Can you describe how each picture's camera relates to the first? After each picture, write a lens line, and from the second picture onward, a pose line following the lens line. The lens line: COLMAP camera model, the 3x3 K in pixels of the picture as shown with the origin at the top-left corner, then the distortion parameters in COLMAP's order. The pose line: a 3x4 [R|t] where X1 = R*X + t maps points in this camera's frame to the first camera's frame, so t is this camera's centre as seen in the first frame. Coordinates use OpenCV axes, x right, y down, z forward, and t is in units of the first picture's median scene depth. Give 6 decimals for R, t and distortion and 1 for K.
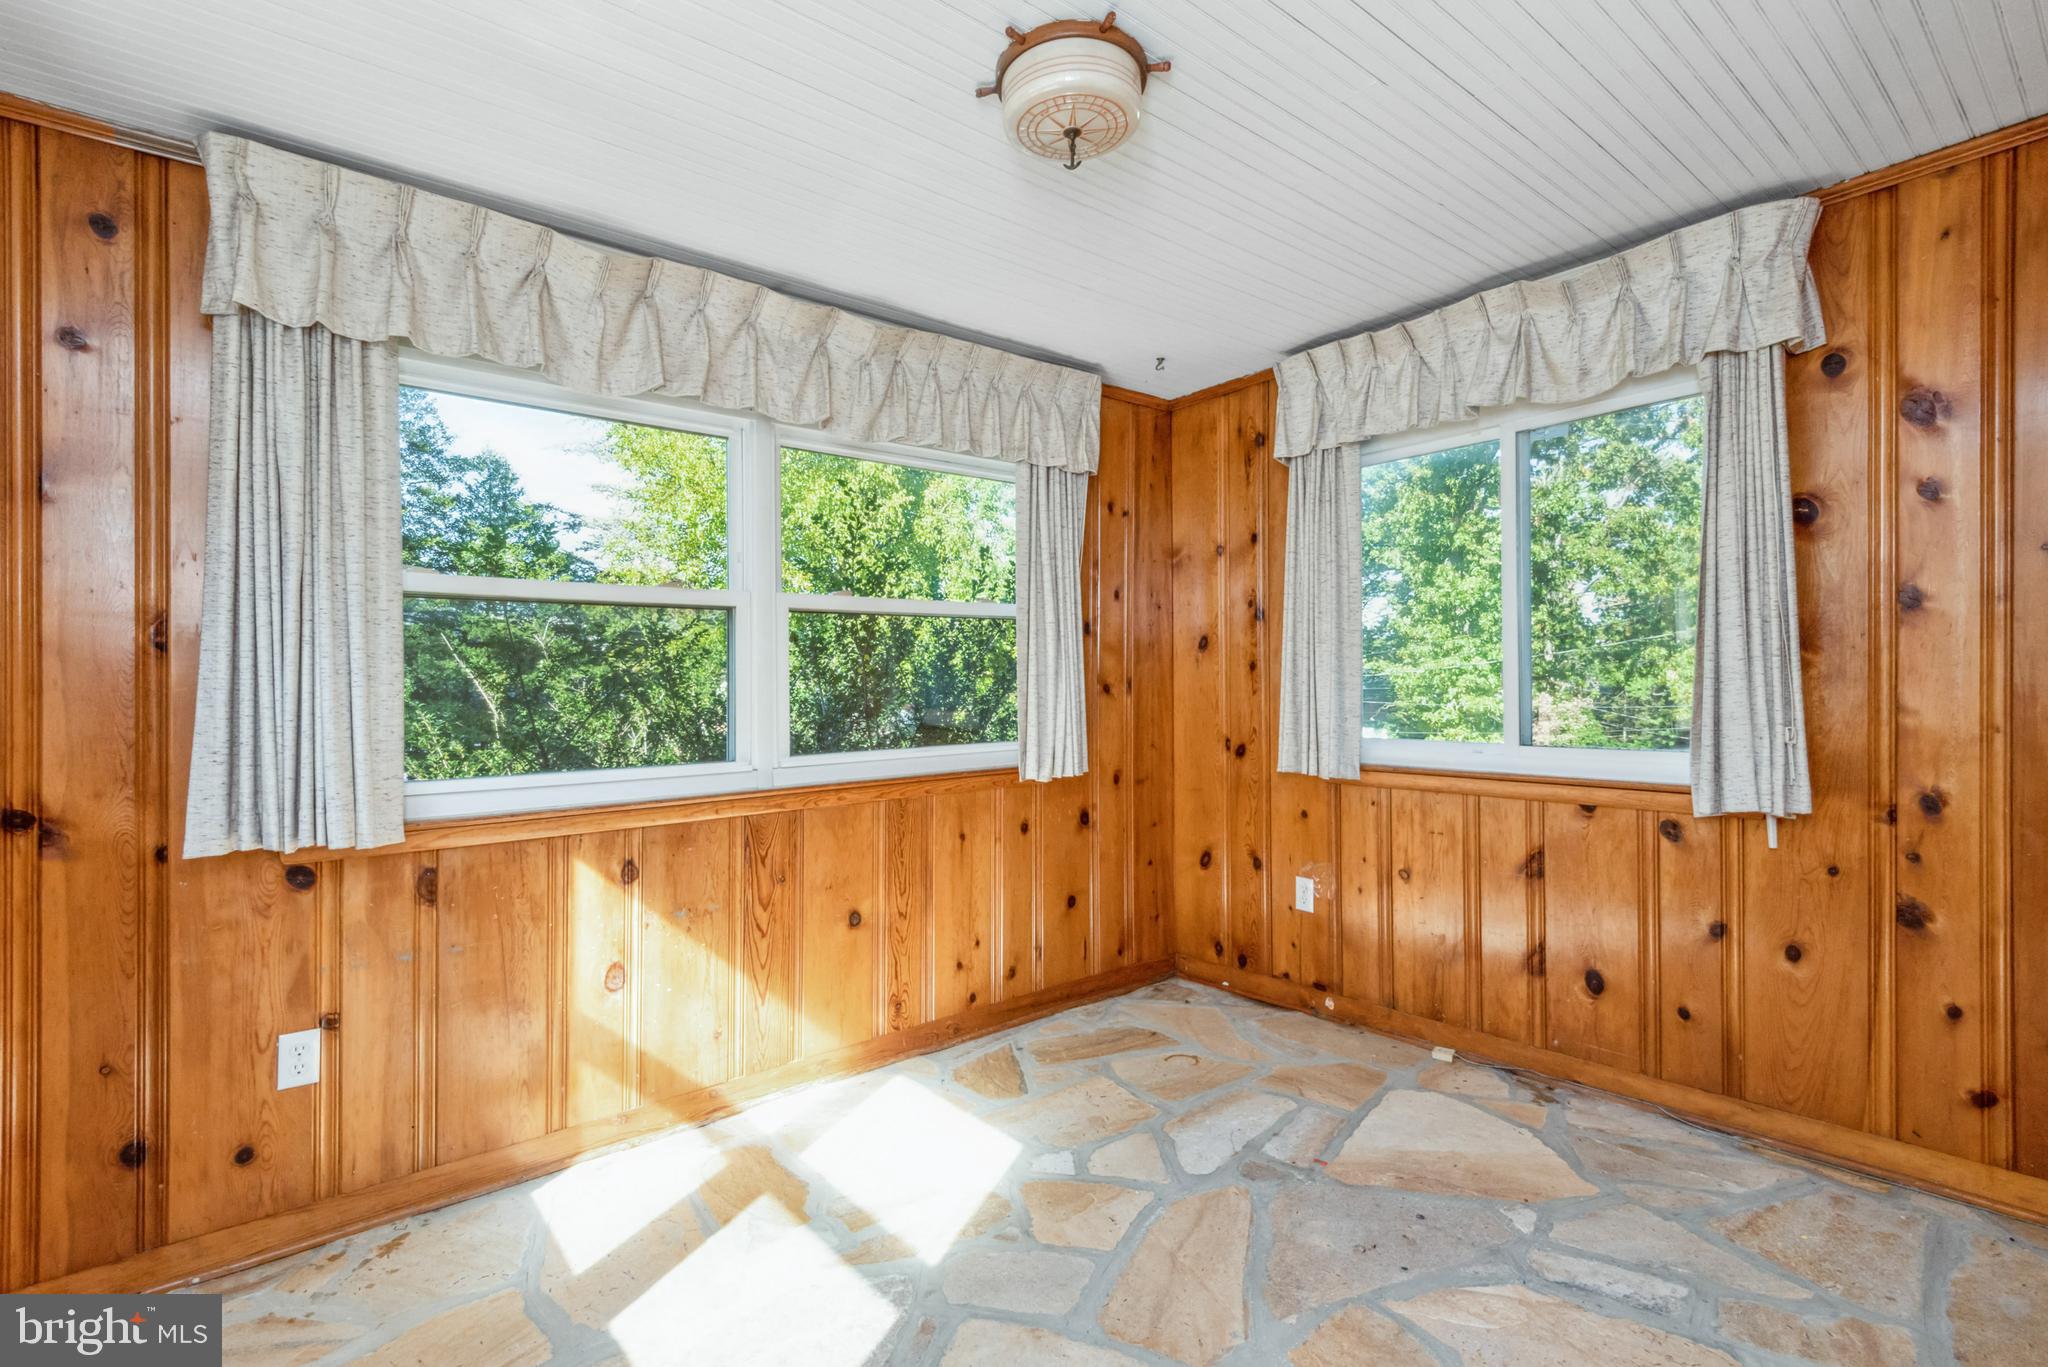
lens RADIAL K [[938.6, 0, 1030.1], [0, 938.6, 679.6], [0, 0, 1]] dist [0.031184, -0.007535]
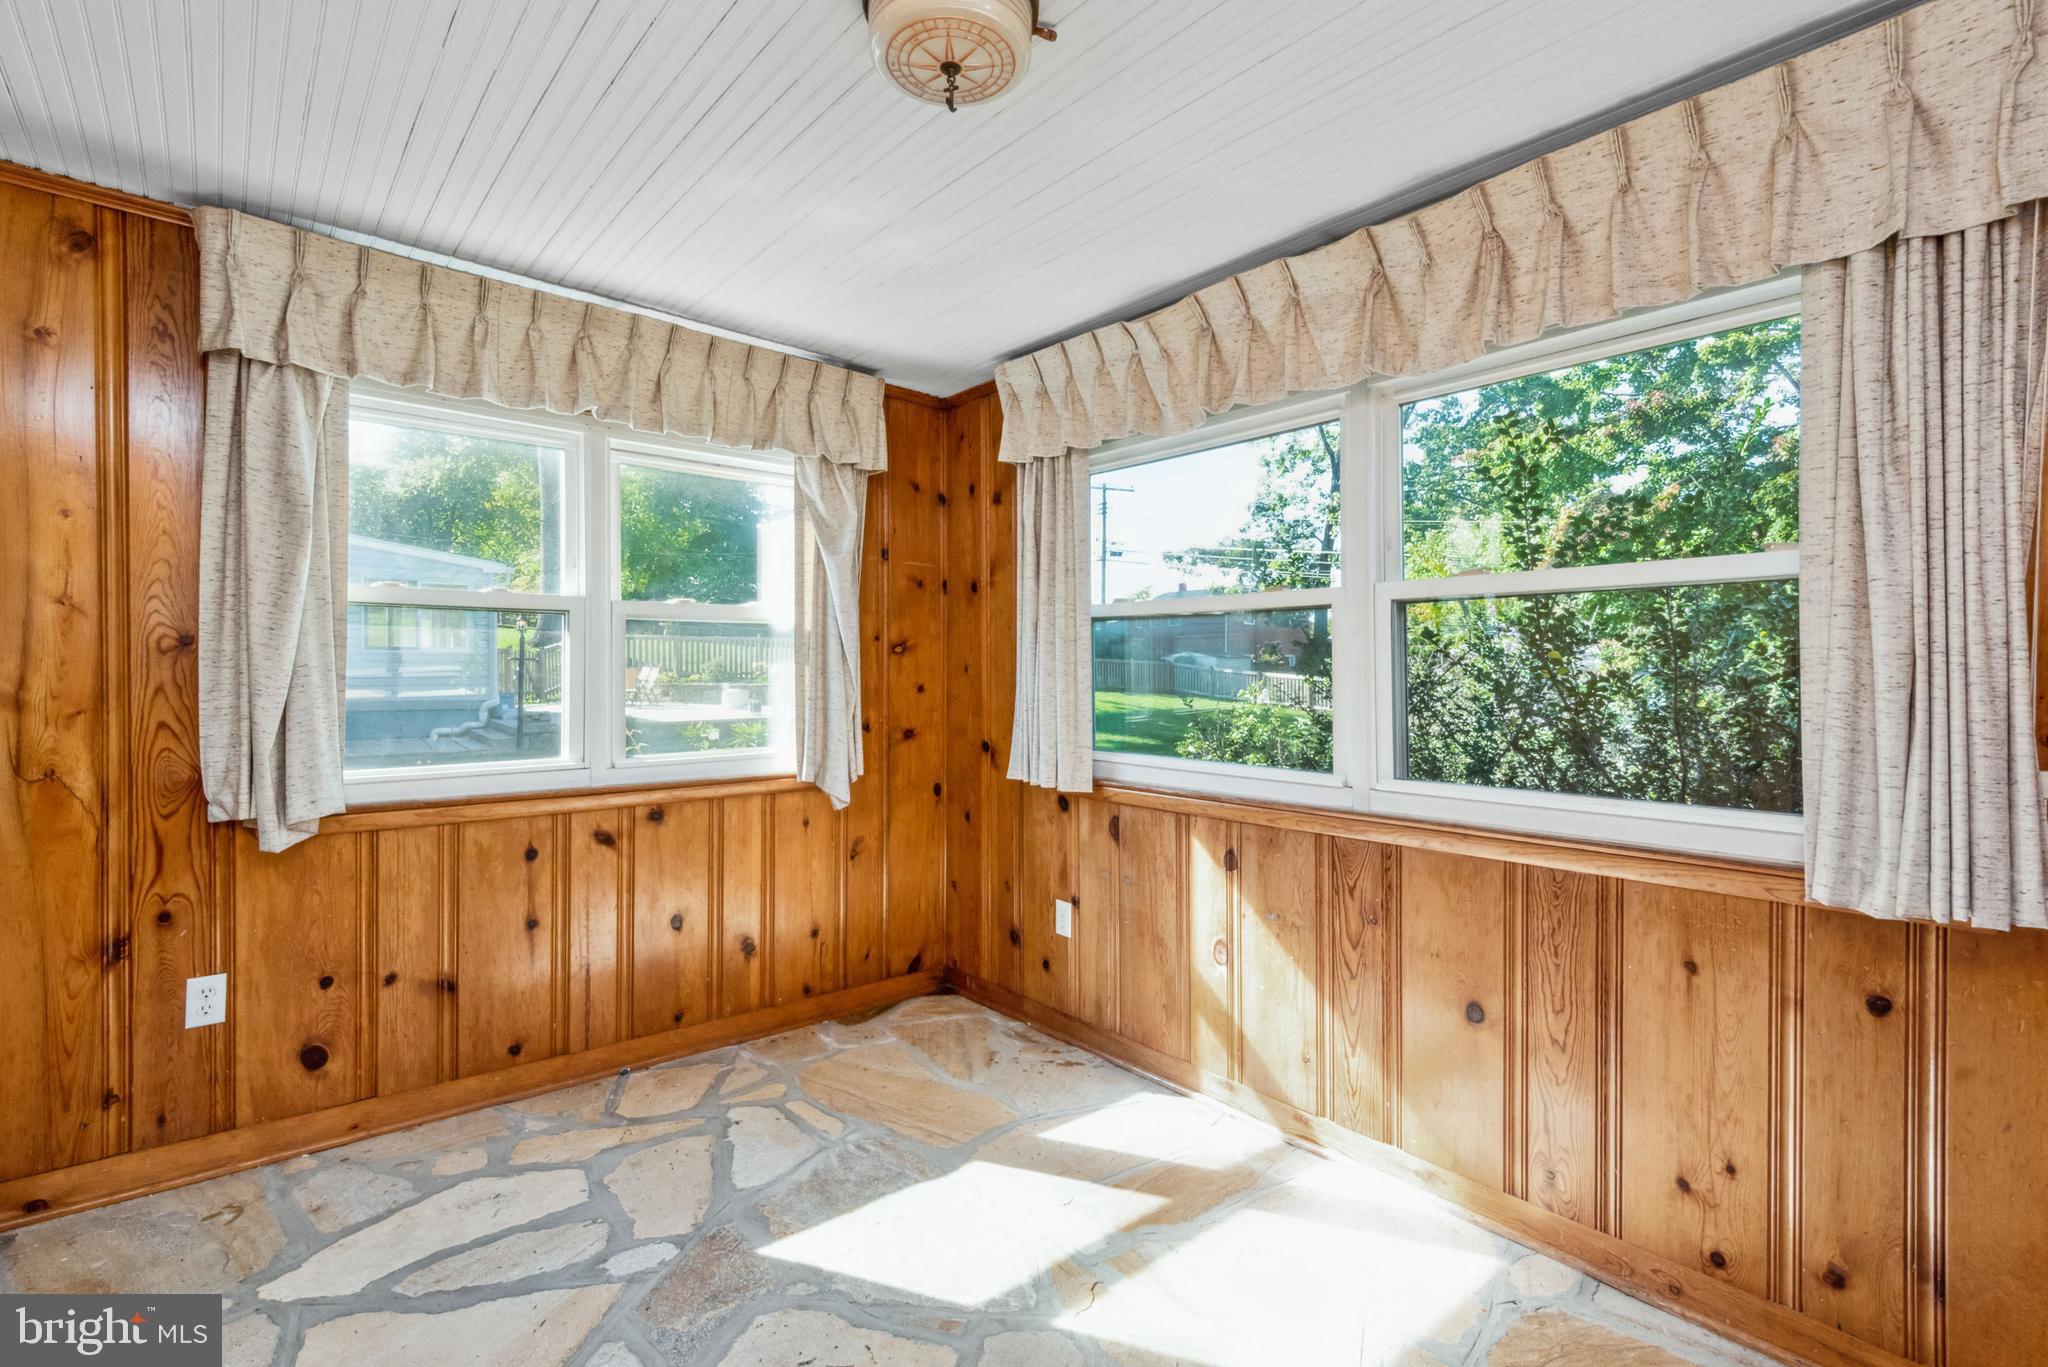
lens RADIAL K [[938.6, 0, 1031.0], [0, 938.6, 666.6], [0, 0, 1]] dist [0.031184, -0.007535]
pose [[0.036297, 0.012062, -0.999268, 0.652044], [-0.002573, 0.999925, 0.011976, -0.030143], [0.999338, 0.002137, 0.036326, 0.750554]]
